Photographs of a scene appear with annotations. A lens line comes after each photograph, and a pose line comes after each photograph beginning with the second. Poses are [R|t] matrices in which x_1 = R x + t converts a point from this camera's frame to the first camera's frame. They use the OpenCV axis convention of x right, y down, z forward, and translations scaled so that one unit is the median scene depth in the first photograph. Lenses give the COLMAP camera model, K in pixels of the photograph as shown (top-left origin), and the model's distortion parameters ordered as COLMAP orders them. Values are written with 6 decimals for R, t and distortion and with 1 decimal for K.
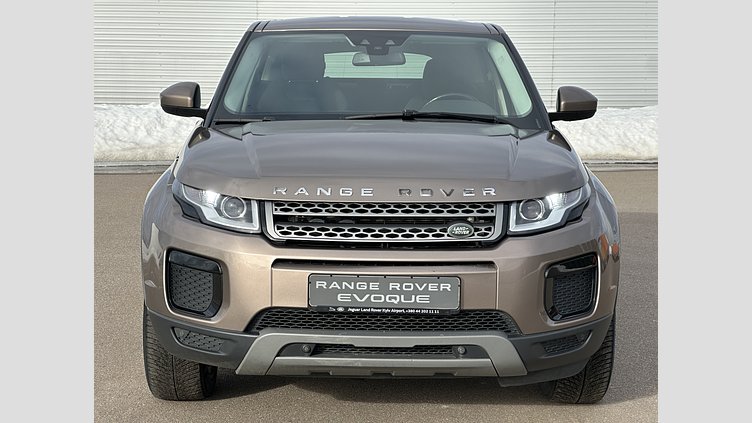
lens RADIAL K [[1294.4, 0, 376.0], [0, 1294.4, 211.5], [0, 0, 1]] dist [-0.007286, 0.071741]
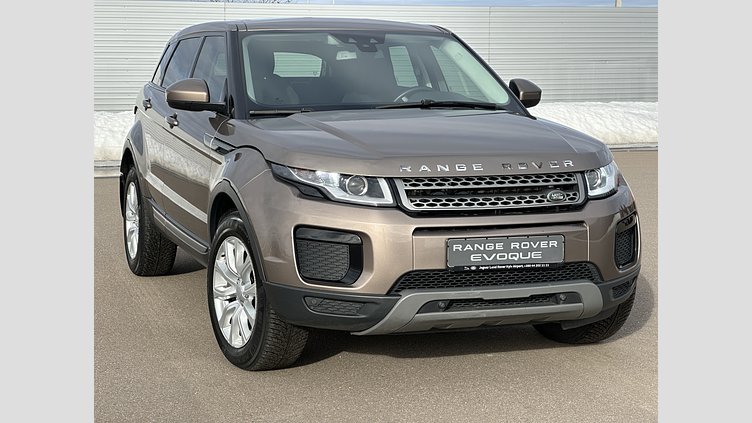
lens RADIAL K [[1294.4, 0, 376.0], [0, 1294.4, 211.5], [0, 0, 1]] dist [-0.007286, 0.071741]
pose [[0.941810, -0.046318, 0.332940, -0.483446], [0.048595, 0.998817, 0.001489, 0.018812], [-0.332615, 0.014777, 0.942947, -0.061598]]
